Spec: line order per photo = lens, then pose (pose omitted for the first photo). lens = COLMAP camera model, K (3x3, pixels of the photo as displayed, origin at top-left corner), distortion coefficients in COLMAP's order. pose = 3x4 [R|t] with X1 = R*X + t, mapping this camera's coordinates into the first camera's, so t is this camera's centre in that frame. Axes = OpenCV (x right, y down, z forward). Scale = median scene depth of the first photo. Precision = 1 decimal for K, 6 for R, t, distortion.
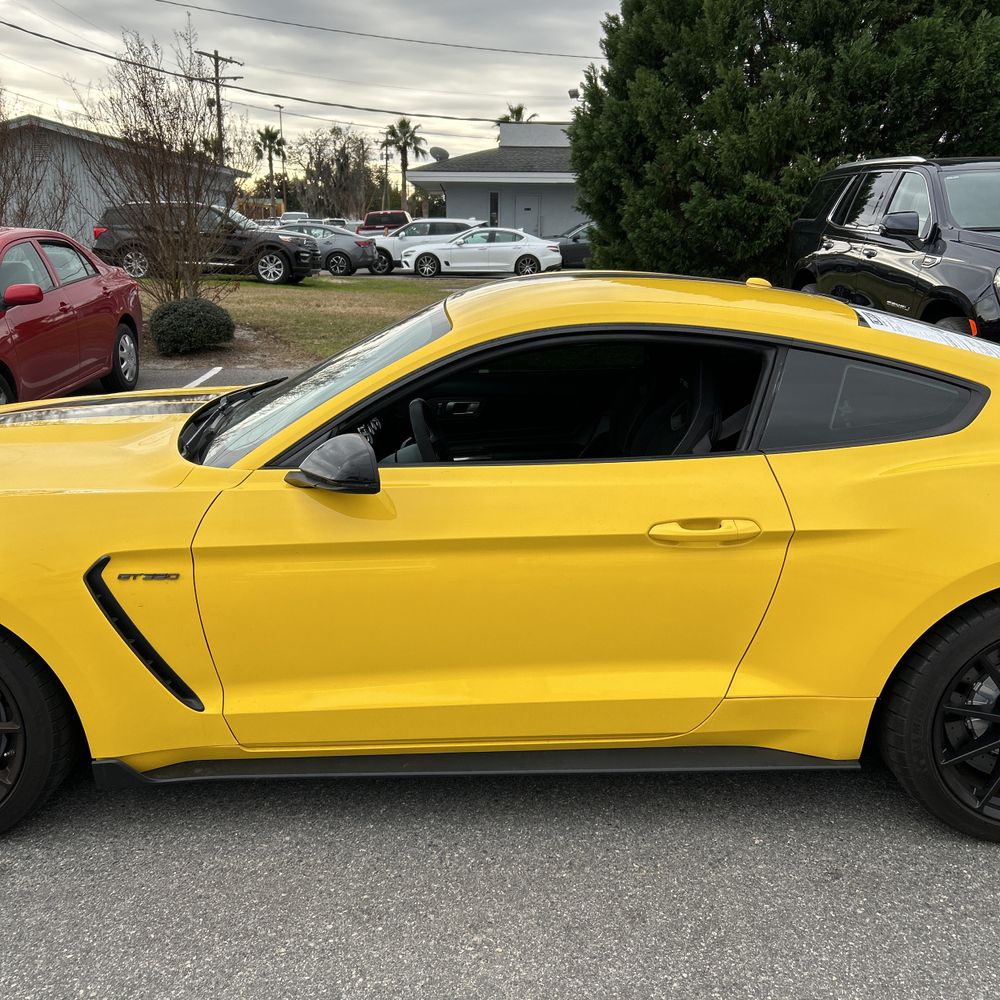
lens RADIAL K [[1007.8, 0, 497.9], [0, 1007.8, 506.1], [0, 0, 1]] dist [0.007785, 0.017004]
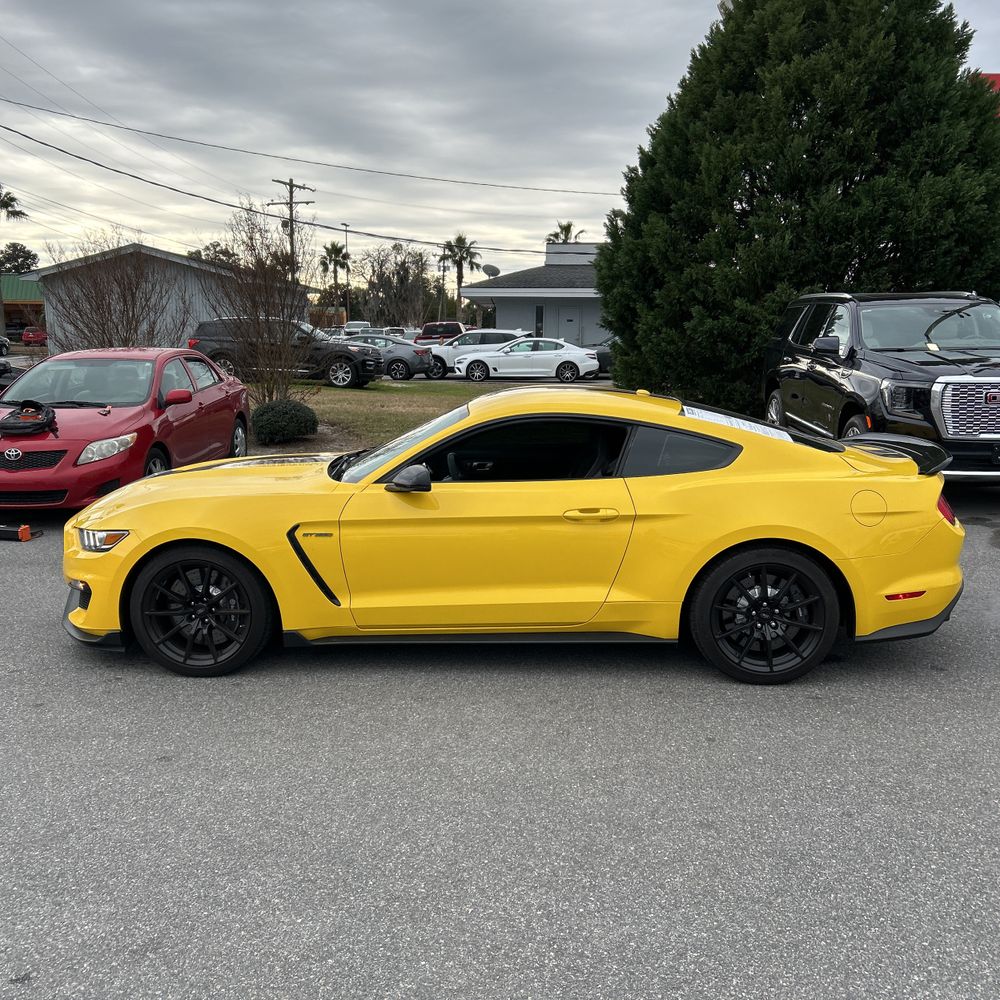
lens RADIAL K [[994.5, 0, 496.2], [0, 994.5, 511.7], [0, 0, 1]] dist [0.024305, -0.016408]
pose [[0.998592, 0.007873, -0.052469, 0.021951], [-0.012641, 0.995755, -0.091172, 0.037261], [0.051529, 0.091707, 0.994452, -0.181059]]
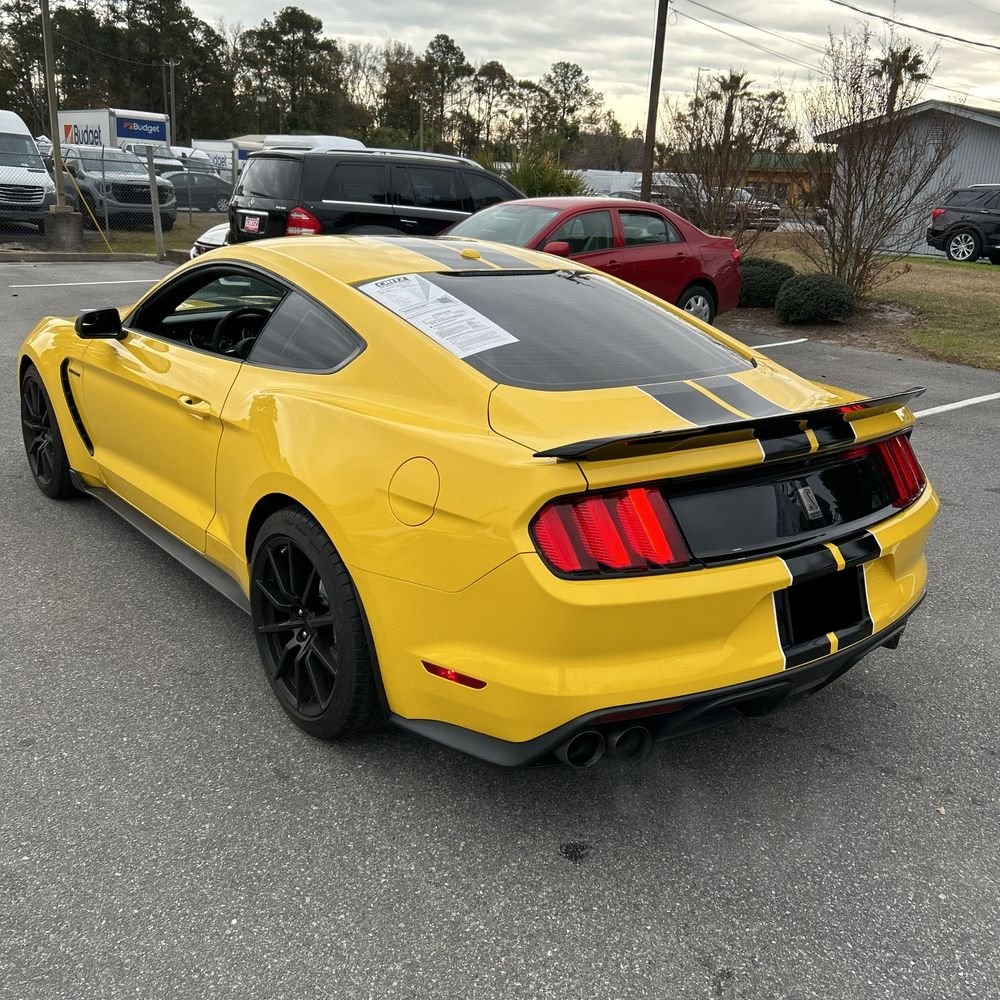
lens RADIAL K [[997.1, 0, 500.0], [0, 997.1, 500.0], [0, 0, 1]] dist [0.024962, -0.017645]
pose [[0.609241, 0.258348, -0.749721, 0.289939], [-0.247915, 0.960103, 0.129383, -0.025579], [0.753235, 0.107042, 0.648983, 0.076665]]
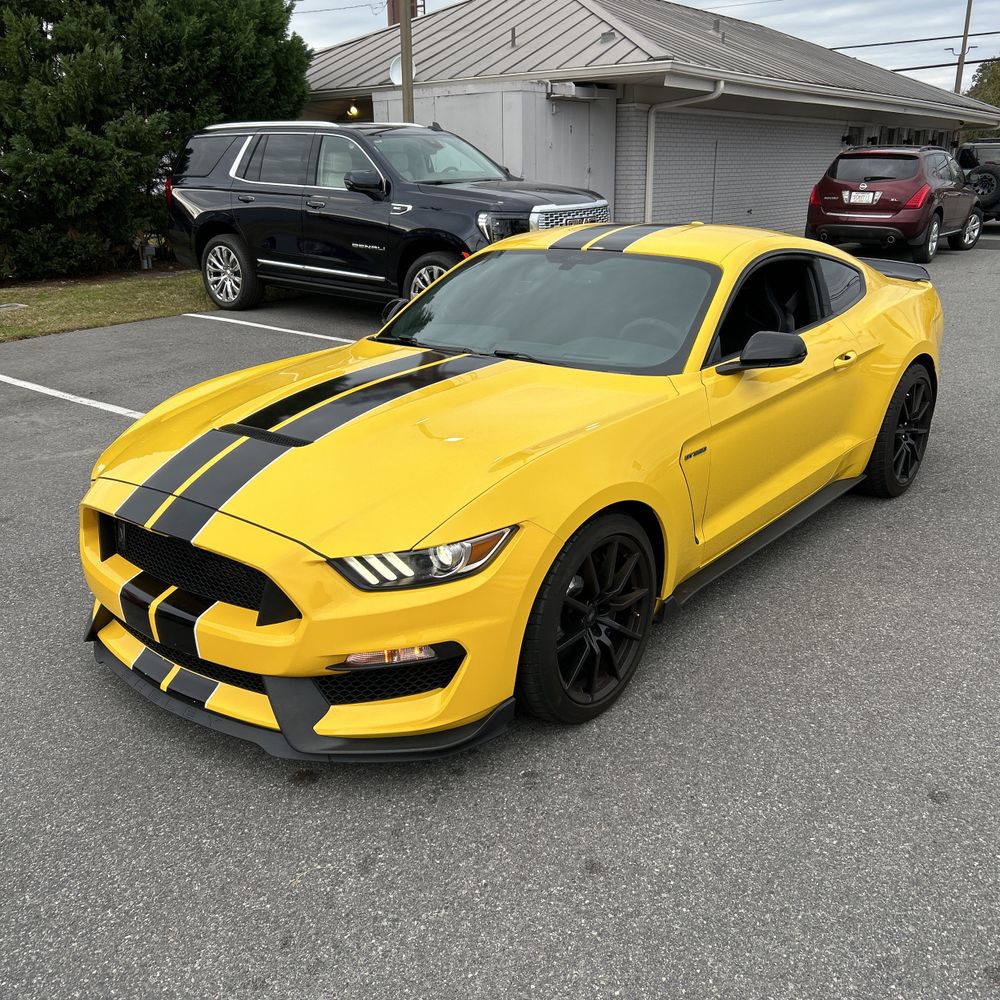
lens RADIAL K [[997.1, 0, 500.0], [0, 997.1, 500.0], [0, 0, 1]] dist [0.024962, -0.017645]
pose [[0.638399, -0.253298, 0.726834, -0.287095], [0.220228, 0.964933, 0.142843, -0.023329], [-0.737527, 0.068878, 0.671795, 0.048699]]
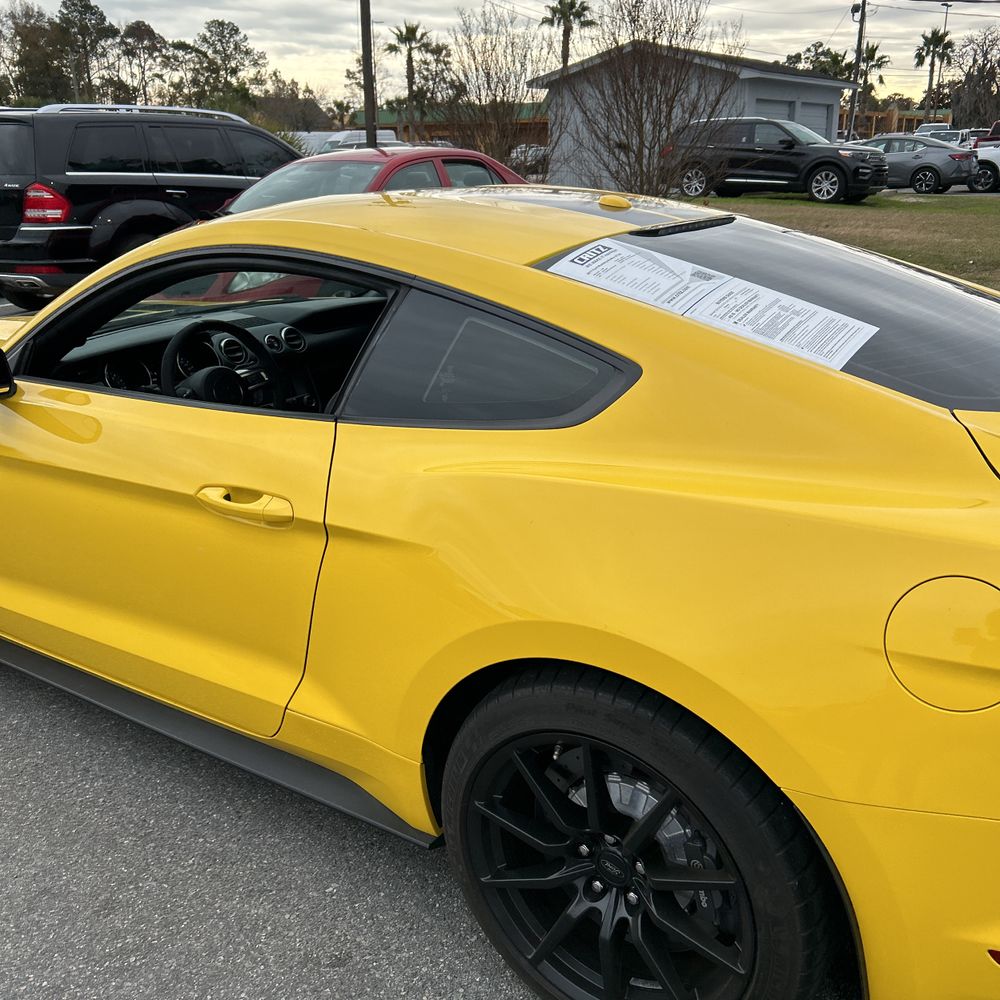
lens RADIAL K [[997.1, 0, 500.0], [0, 997.1, 500.0], [0, 0, 1]] dist [0.024962, -0.017645]
pose [[0.822993, 0.168671, -0.542432, 0.151124], [-0.129240, 0.985455, 0.110345, -0.017704], [0.553155, -0.020710, 0.832821, 0.080019]]
